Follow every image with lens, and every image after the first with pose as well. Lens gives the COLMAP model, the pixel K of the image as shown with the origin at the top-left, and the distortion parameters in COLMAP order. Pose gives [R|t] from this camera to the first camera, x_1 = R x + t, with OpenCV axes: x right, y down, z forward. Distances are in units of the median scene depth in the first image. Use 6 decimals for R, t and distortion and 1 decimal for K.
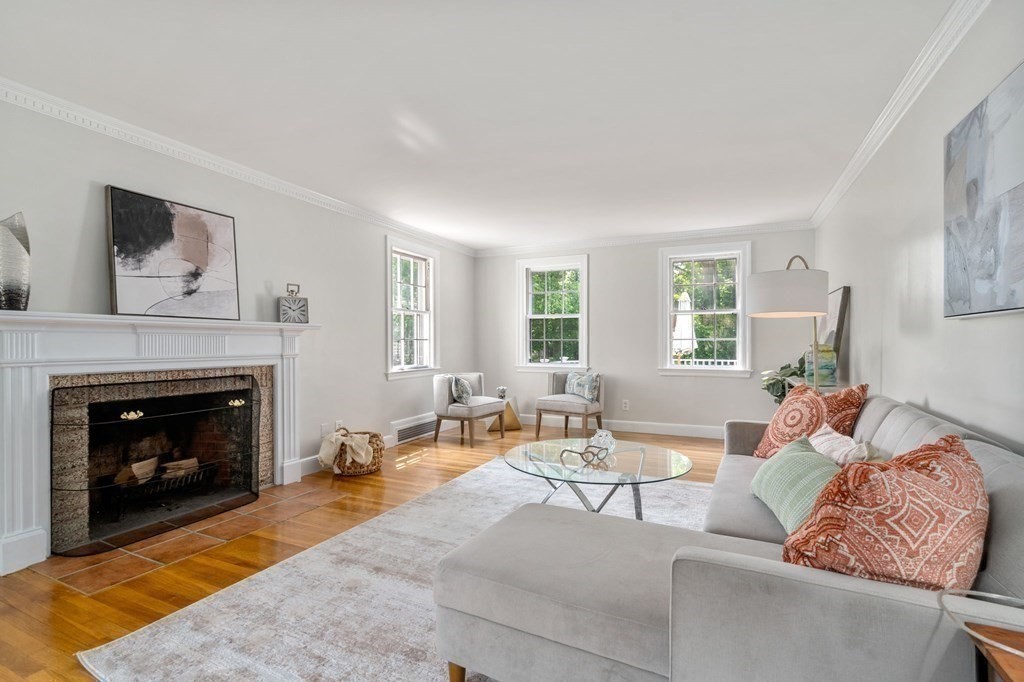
lens RADIAL K [[475.5, 0, 512.6], [0, 475.5, 344.6], [0, 0, 1]] dist [-0.000938, -0.000736]
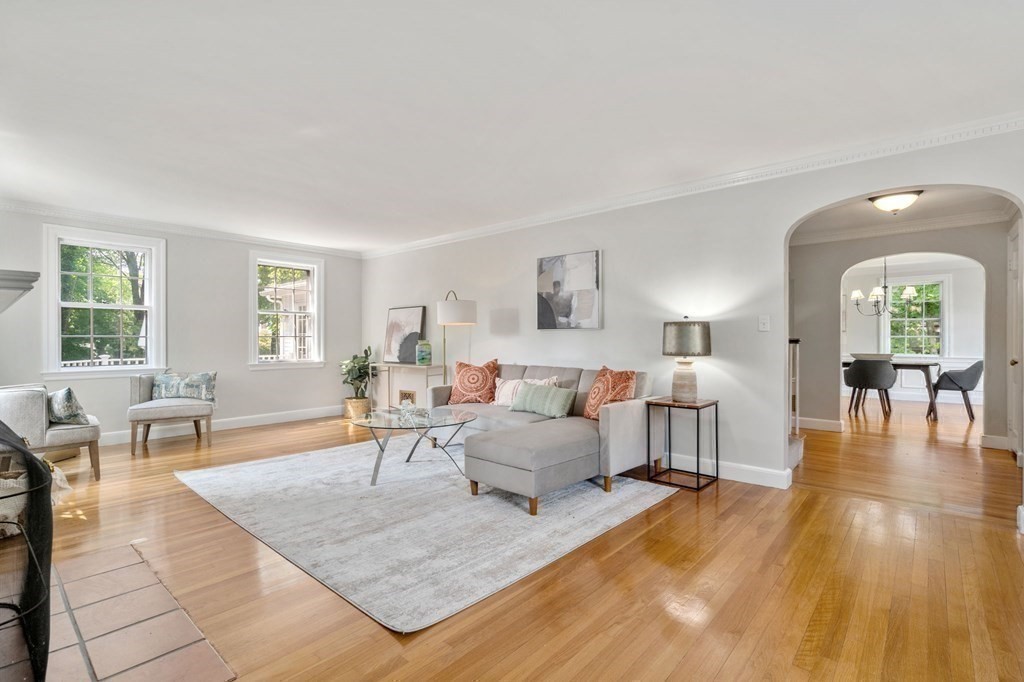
lens RADIAL K [[475.5, 0, 521.0], [0, 475.5, 339.5], [0, 0, 1]] dist [-0.000938, -0.000736]
pose [[0.271246, -0.000824, 0.962510, -0.568516], [0.004423, 0.999990, -0.000390, -0.001551], [-0.962500, 0.004363, 0.271247, 0.138953]]
